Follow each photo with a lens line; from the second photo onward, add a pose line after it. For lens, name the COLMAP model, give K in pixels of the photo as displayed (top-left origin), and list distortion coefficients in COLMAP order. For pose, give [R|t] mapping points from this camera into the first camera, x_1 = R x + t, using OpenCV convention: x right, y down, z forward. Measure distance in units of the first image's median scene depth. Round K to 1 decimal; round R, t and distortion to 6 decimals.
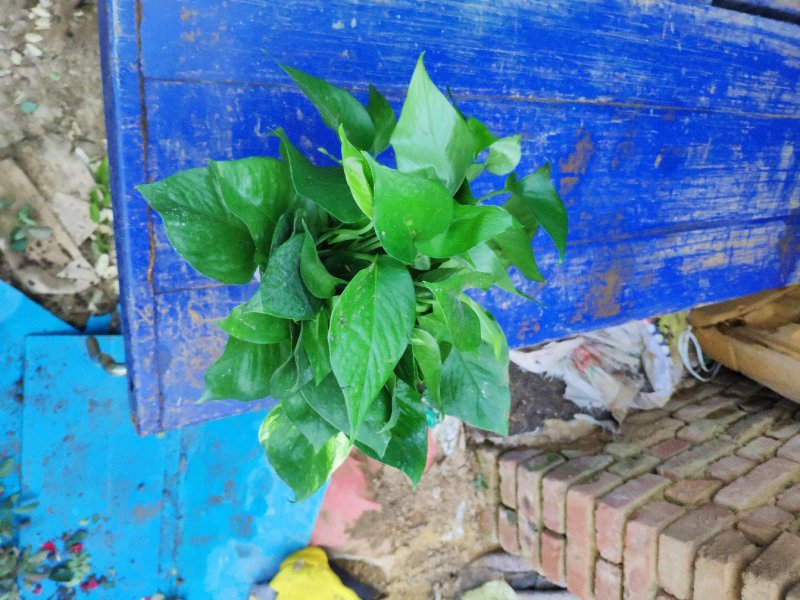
lens RADIAL K [[614.4, 0, 403.1], [0, 614.4, 298.6], [0, 0, 1]] dist [0.001212, -0.032418]
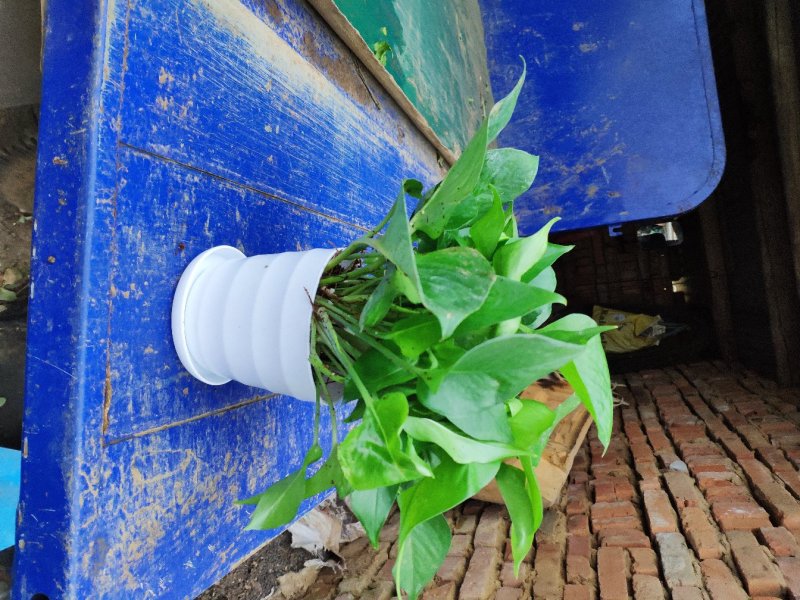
lens RADIAL K [[614.4, 0, 396.4], [0, 614.4, 308.2], [0, 0, 1]] dist [0.001212, -0.032418]
pose [[0.764280, -0.012519, 0.644762, -0.546830], [0.173297, 0.967022, -0.186645, 0.024019], [-0.621163, 0.254385, 0.741246, 0.253482]]
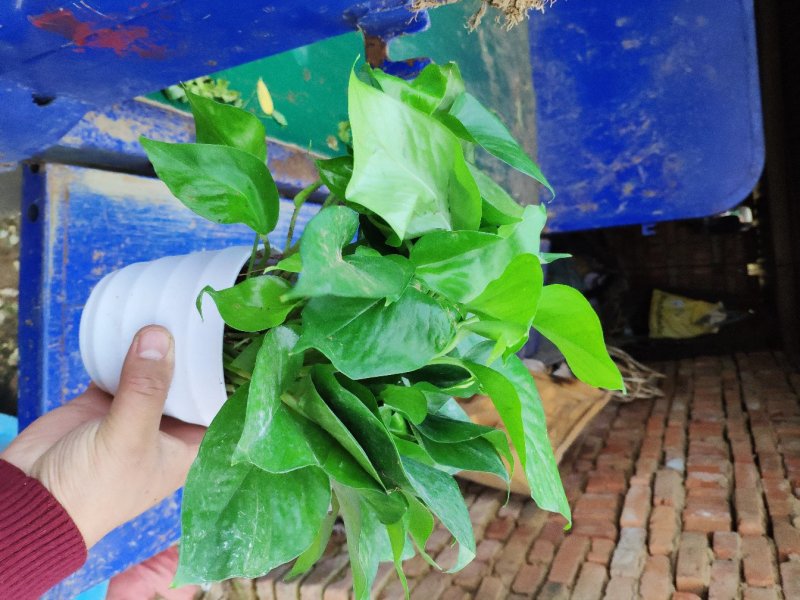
lens RADIAL K [[614.4, 0, 396.3], [0, 614.4, 319.4], [0, 0, 1]] dist [0.001212, -0.032418]
pose [[0.858714, -0.043109, 0.510638, -0.408001], [0.122593, 0.984803, -0.123020, -0.082595], [-0.497575, 0.168239, 0.850949, -0.328225]]
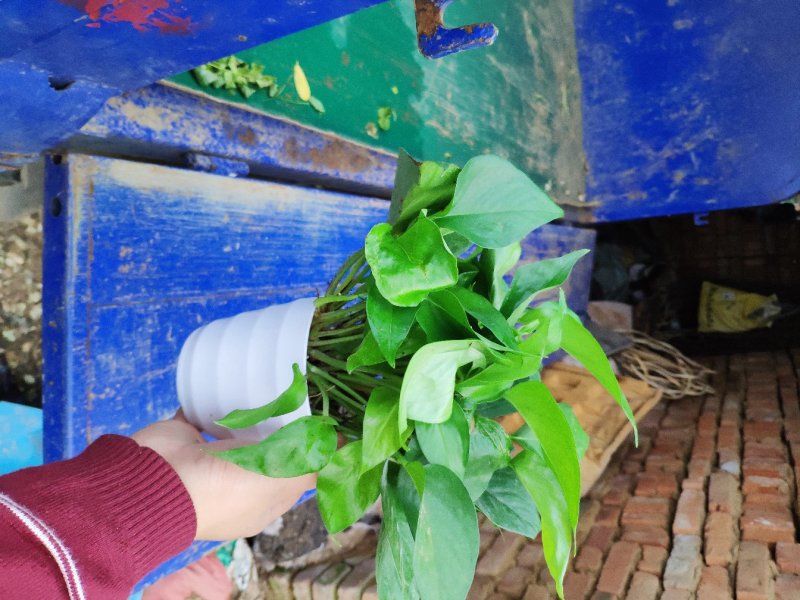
lens RADIAL K [[614.4, 0, 397.6], [0, 614.4, 315.5], [0, 0, 1]] dist [0.001212, -0.032418]
pose [[0.886521, -0.045229, 0.460473, -0.374811], [0.113116, 0.986198, -0.120907, -0.114369], [-0.448649, 0.159273, 0.879401, -0.242358]]
